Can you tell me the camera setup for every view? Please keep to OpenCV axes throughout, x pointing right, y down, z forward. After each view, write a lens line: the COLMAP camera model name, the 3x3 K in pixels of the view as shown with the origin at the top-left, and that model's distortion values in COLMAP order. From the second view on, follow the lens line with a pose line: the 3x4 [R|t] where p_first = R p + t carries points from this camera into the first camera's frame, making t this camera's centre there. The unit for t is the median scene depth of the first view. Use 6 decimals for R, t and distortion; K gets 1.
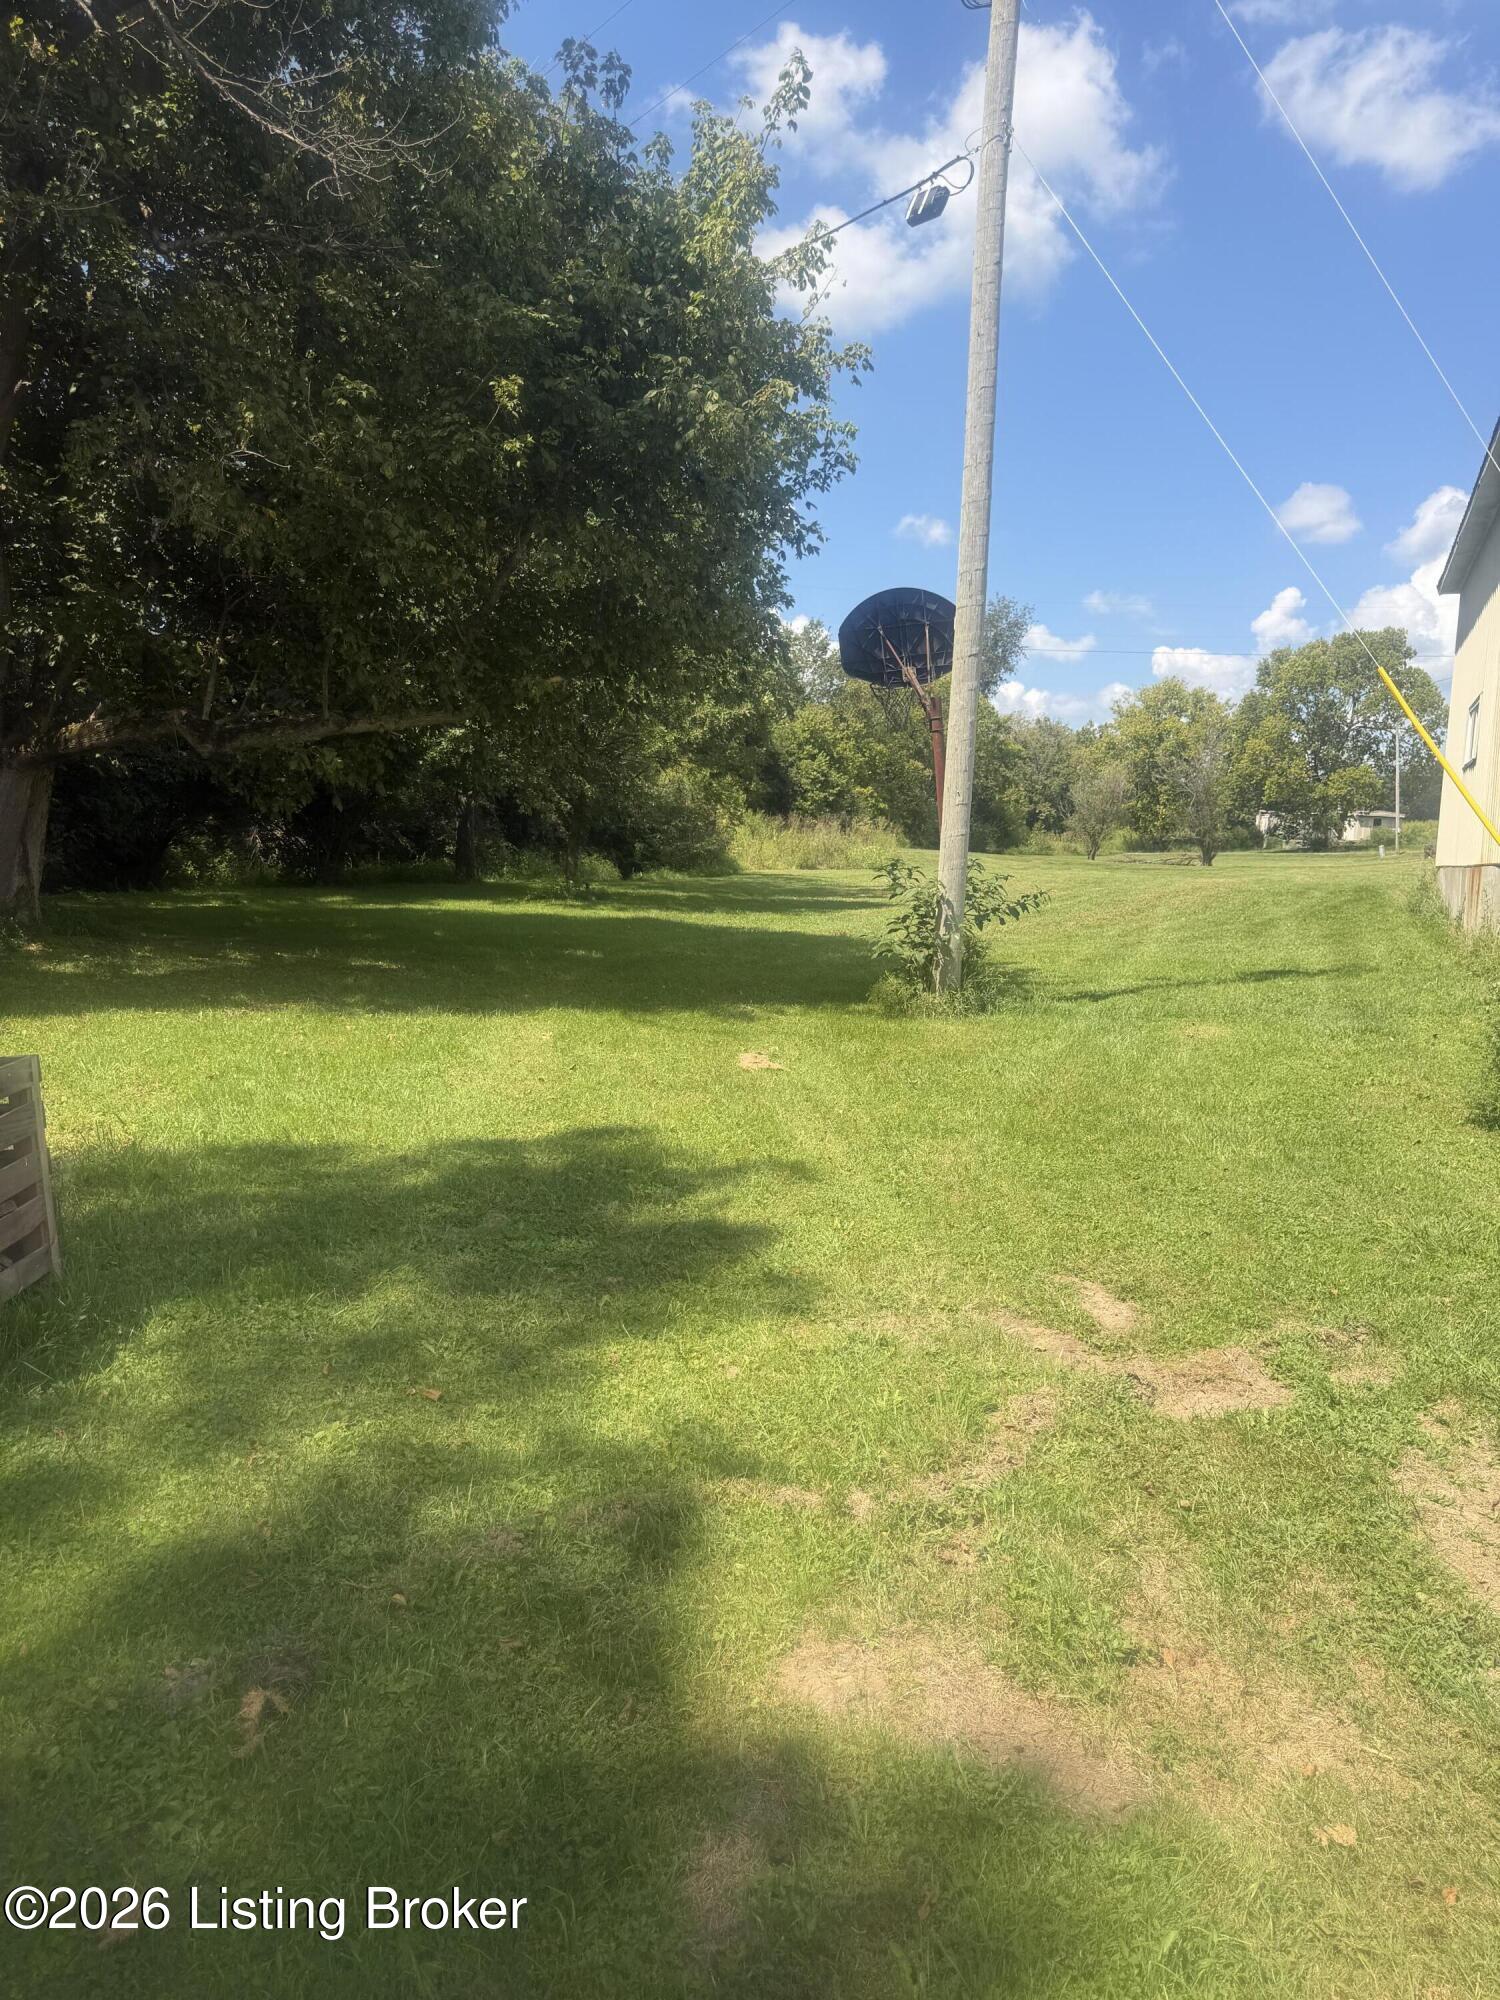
lens RADIAL K [[1406.7, 0, 748.3], [0, 1406.7, 998.9], [0, 0, 1]] dist [0.066797, -0.007646]
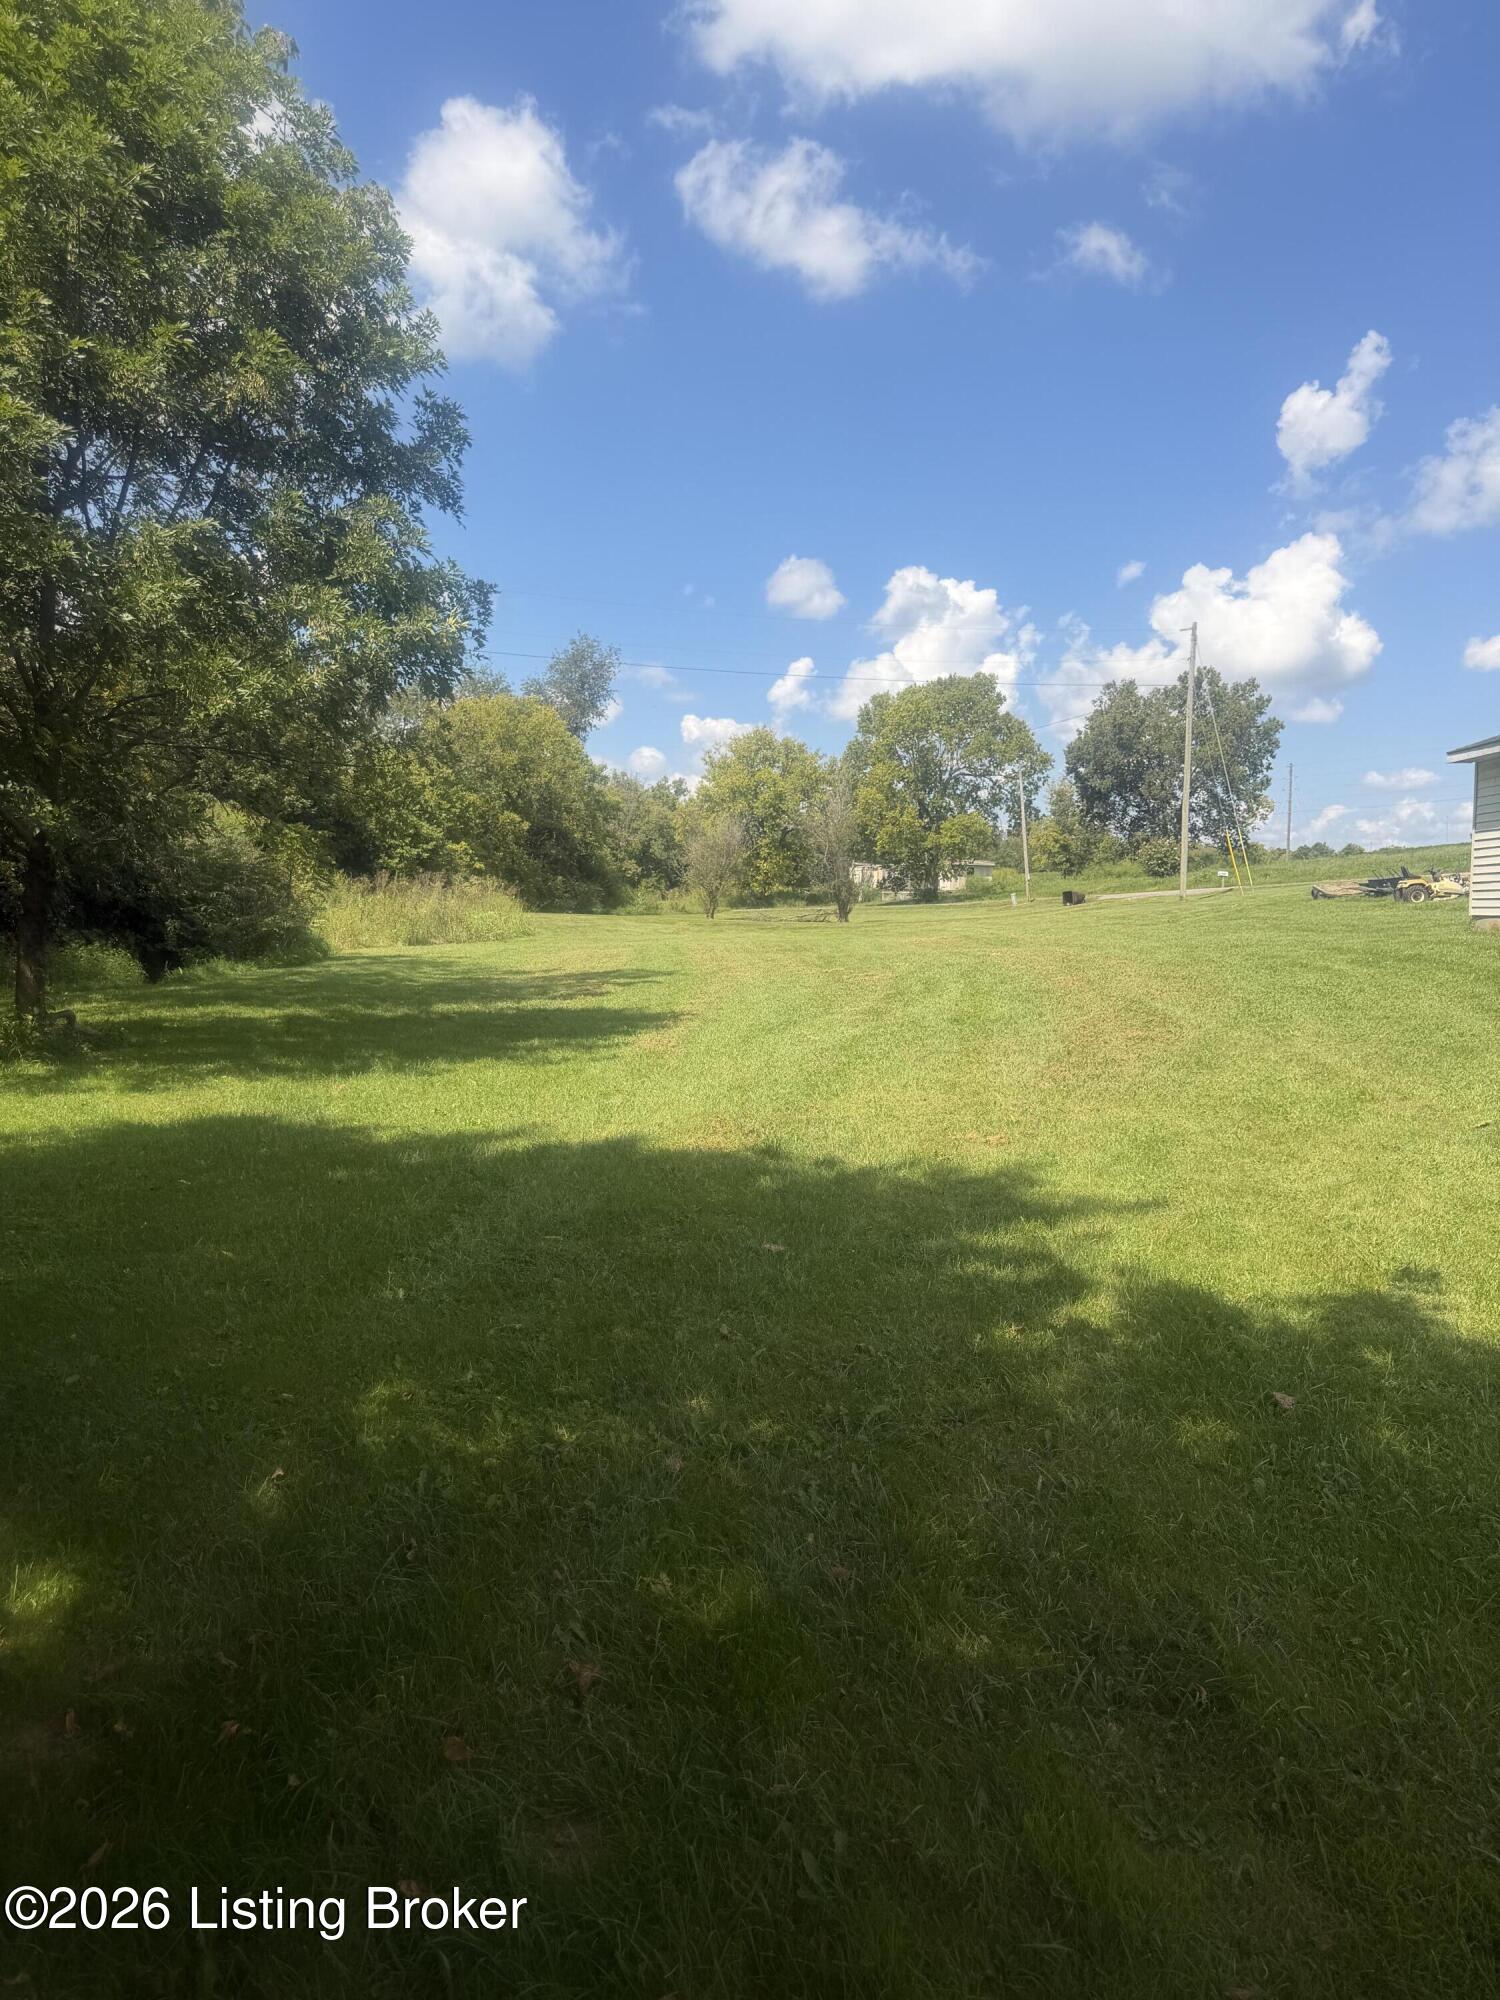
lens RADIAL K [[1406.7, 0, 753.4], [0, 1406.7, 998.7], [0, 0, 1]] dist [0.066797, -0.007646]
pose [[0.950277, -0.055097, 0.306493, -0.012632], [0.068385, 0.997120, -0.032778, -0.016743], [-0.303805, 0.052107, 0.951308, 0.142603]]
